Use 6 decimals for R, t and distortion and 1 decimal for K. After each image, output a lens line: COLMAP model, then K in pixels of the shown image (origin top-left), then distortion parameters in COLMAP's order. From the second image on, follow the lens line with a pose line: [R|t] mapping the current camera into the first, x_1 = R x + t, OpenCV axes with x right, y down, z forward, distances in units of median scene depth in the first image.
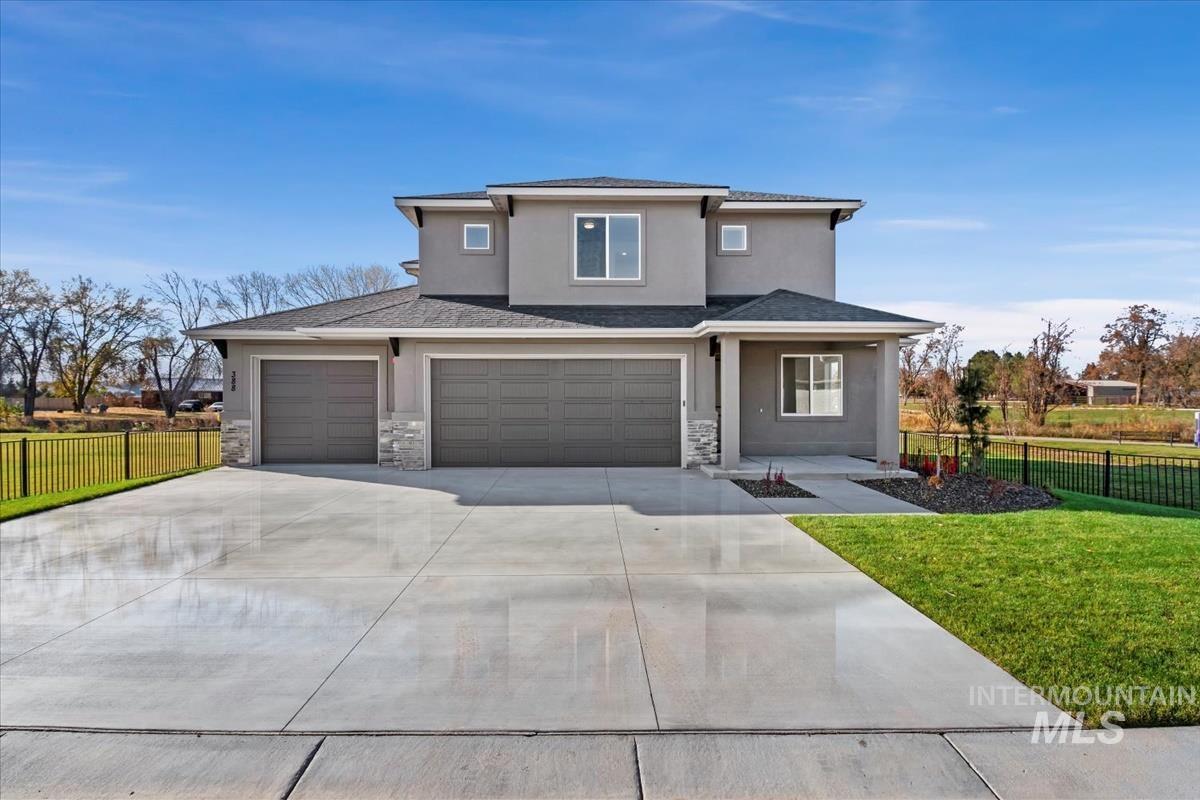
lens RADIAL K [[531.8, 0, 602.1], [0, 531.8, 400.7], [0, 0, 1]] dist [-0.001047, -0.000537]
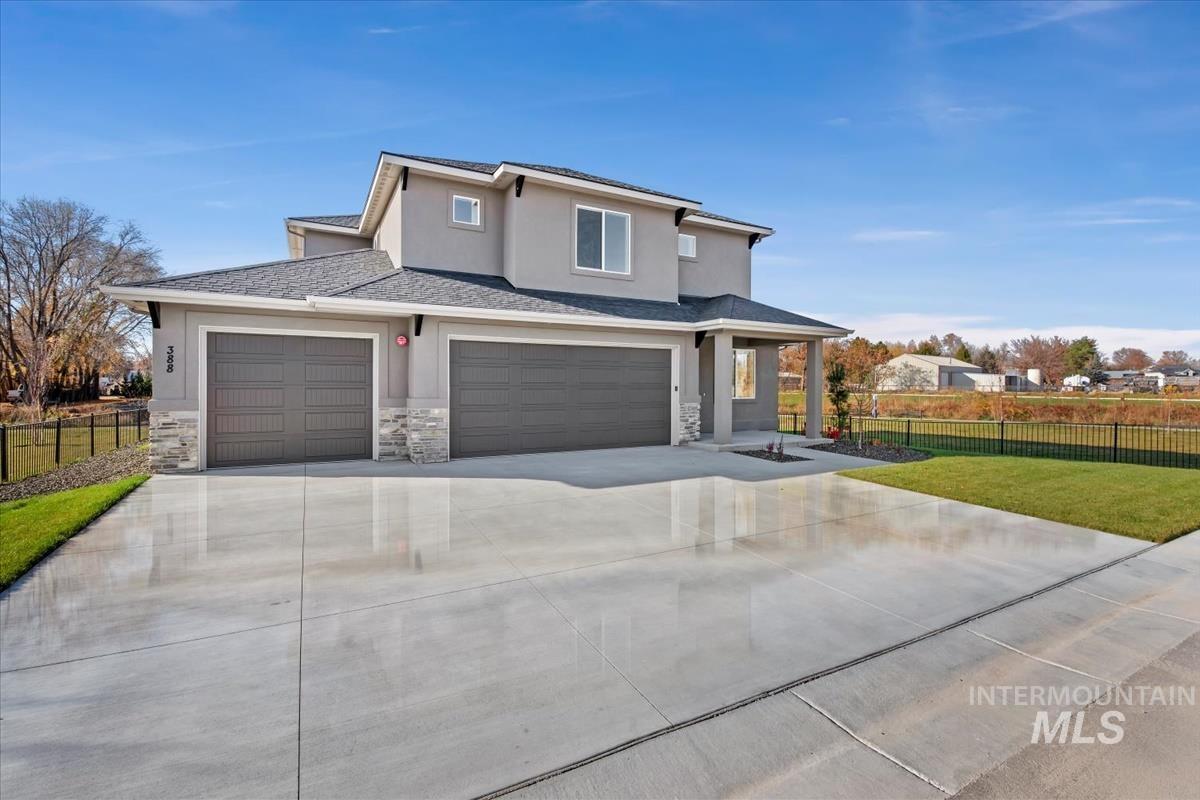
lens RADIAL K [[531.8, 0, 604.2], [0, 531.8, 397.0], [0, 0, 1]] dist [-0.001047, -0.000537]
pose [[0.885180, -0.008046, 0.465179, -0.493052], [0.000189, 0.999857, 0.016935, 0.003417], [-0.465248, -0.014903, 0.885055, 0.061373]]
